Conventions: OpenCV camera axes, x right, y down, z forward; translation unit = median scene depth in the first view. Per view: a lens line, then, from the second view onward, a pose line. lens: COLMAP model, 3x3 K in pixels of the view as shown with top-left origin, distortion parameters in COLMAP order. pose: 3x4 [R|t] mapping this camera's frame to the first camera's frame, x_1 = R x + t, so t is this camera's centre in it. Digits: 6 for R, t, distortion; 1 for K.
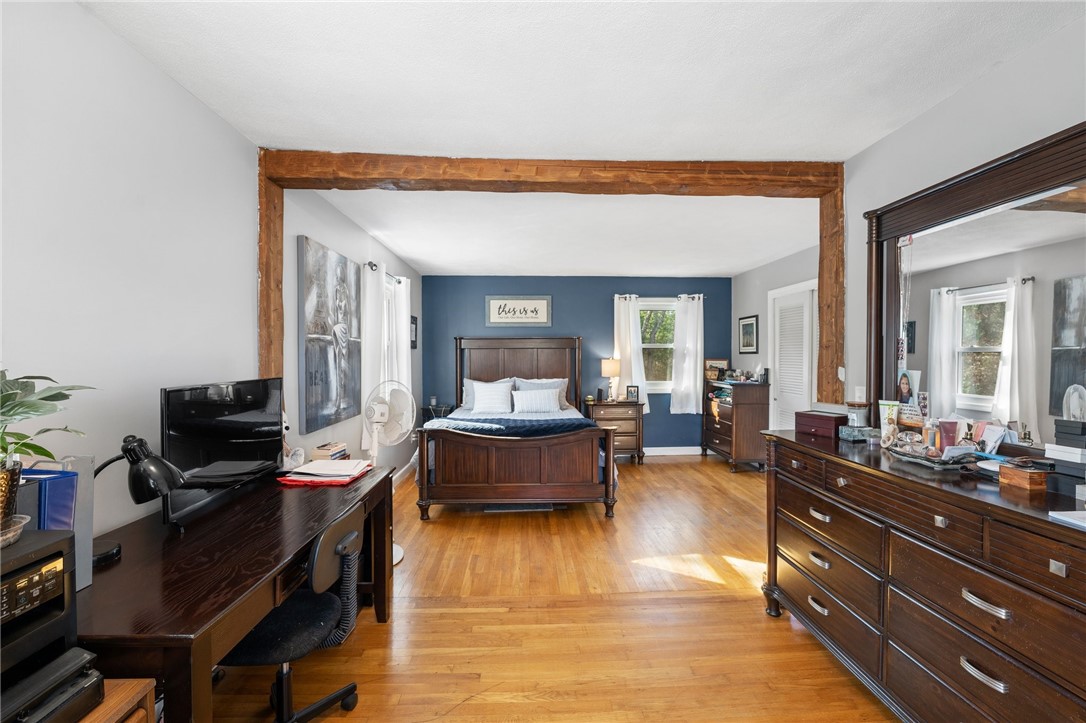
lens RADIAL K [[467.3, 0, 539.2], [0, 467.3, 360.0], [0, 0, 1]] dist [-0.002479, -0.000124]
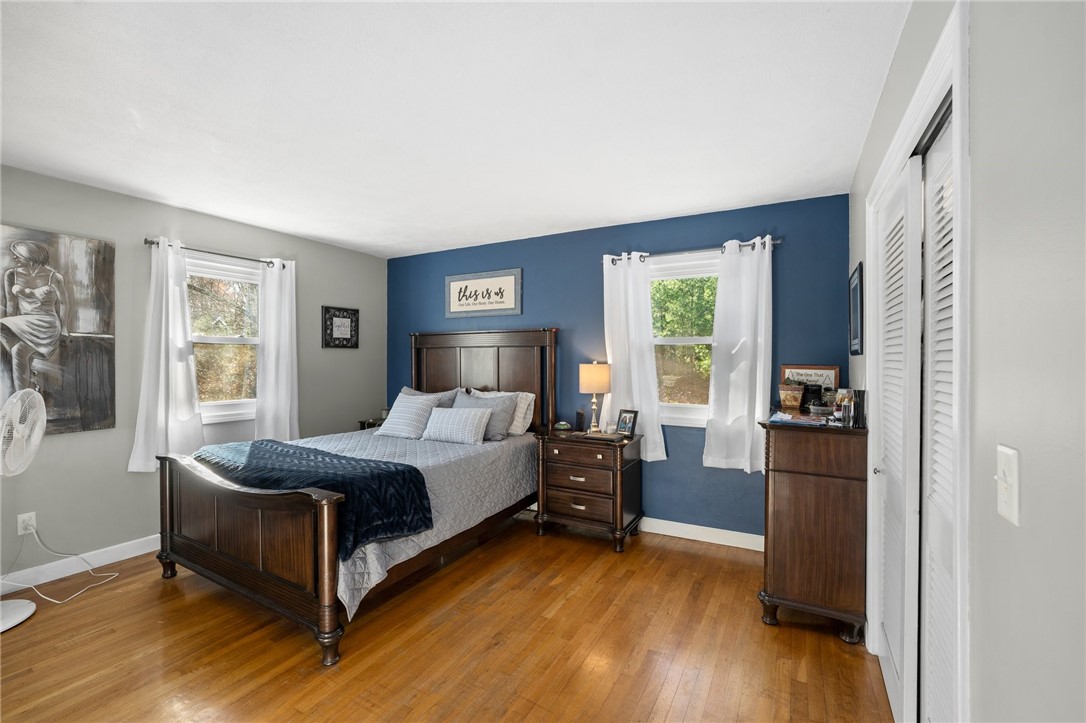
lens RADIAL K [[467.3, 0, 539.2], [0, 467.3, 360.0], [0, 0, 1]] dist [-0.002479, -0.000124]
pose [[0.848808, 0.005923, -0.528668, 0.408674], [-0.008343, 0.999963, -0.002193, -0.004442], [0.528635, 0.006272, 0.848826, 0.448716]]
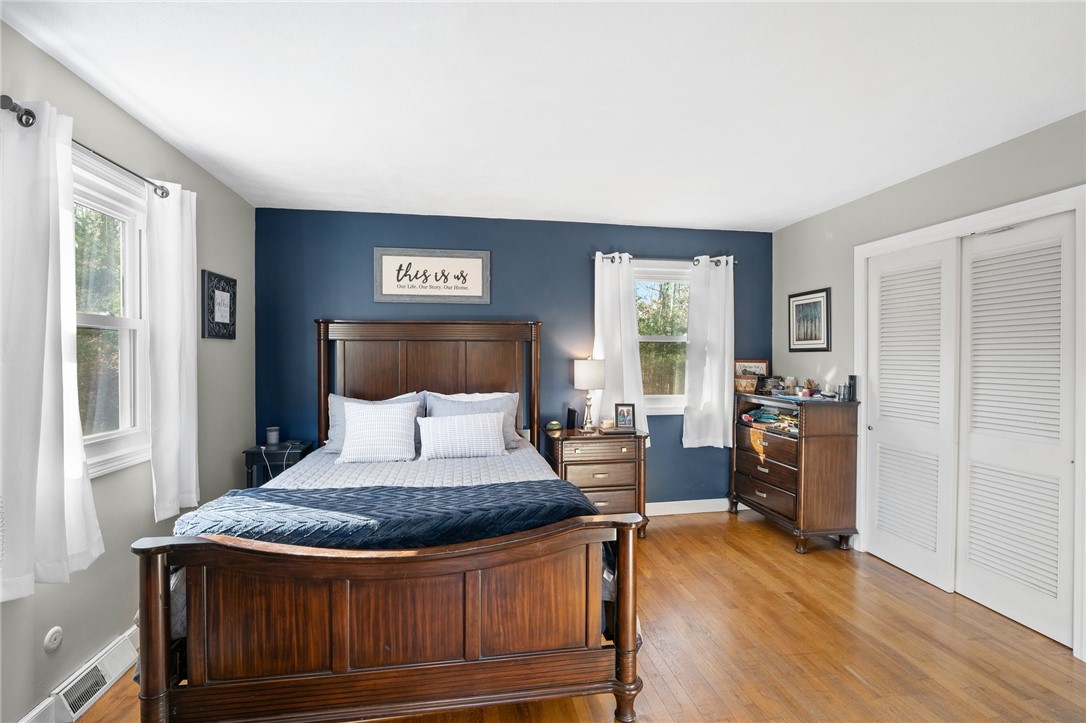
lens RADIAL K [[509.5, 0, 543.0], [0, 509.5, 361.5], [0, 0, 1]] dist [-0.001881, -0.000163]
pose [[0.991181, 0.001755, 0.132507, 0.007386], [-0.002225, 0.999992, 0.003395, -0.001393], [-0.132500, -0.003660, 0.991176, 0.359101]]
